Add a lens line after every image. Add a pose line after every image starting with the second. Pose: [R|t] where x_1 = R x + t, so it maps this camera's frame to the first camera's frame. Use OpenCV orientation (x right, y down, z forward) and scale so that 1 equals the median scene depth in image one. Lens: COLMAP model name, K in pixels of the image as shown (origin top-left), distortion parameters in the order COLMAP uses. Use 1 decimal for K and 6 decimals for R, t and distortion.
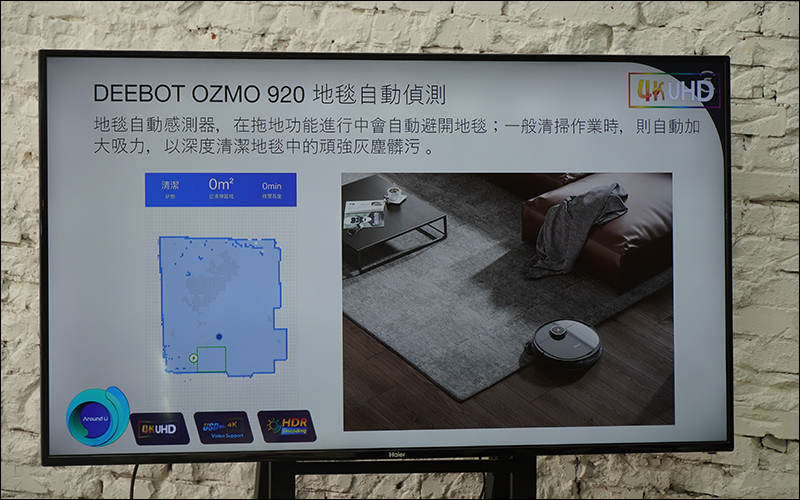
lens RADIAL K [[2578.0, 0, 403.3], [0, 2578.0, 248.4], [0, 0, 1]] dist [-0.040060, 0.000000]
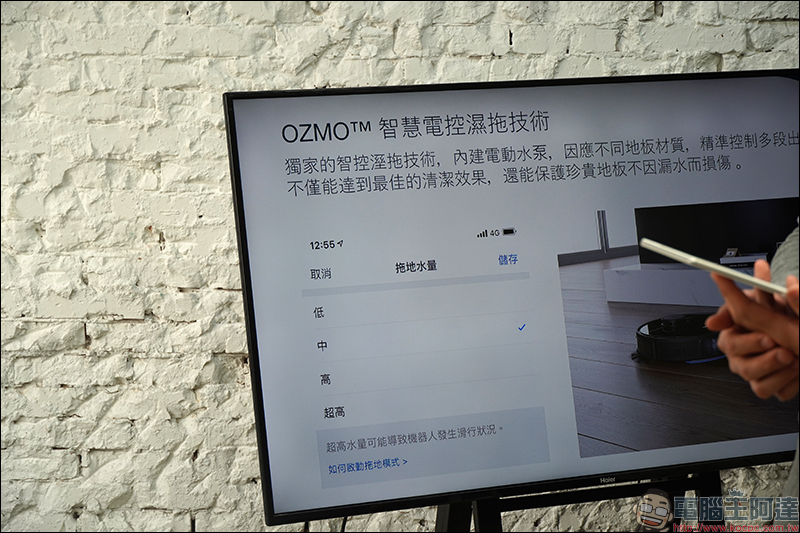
lens RADIAL K [[1978.0, 0, 402.0], [0, 1978.0, 274.0], [0, 0, 1]] dist [-0.009276, 0.000000]
pose [[0.983288, -0.083634, 0.161712, -0.179168], [0.093143, 0.994287, -0.052134, 0.030844], [-0.156428, 0.066325, 0.985460, 0.237667]]
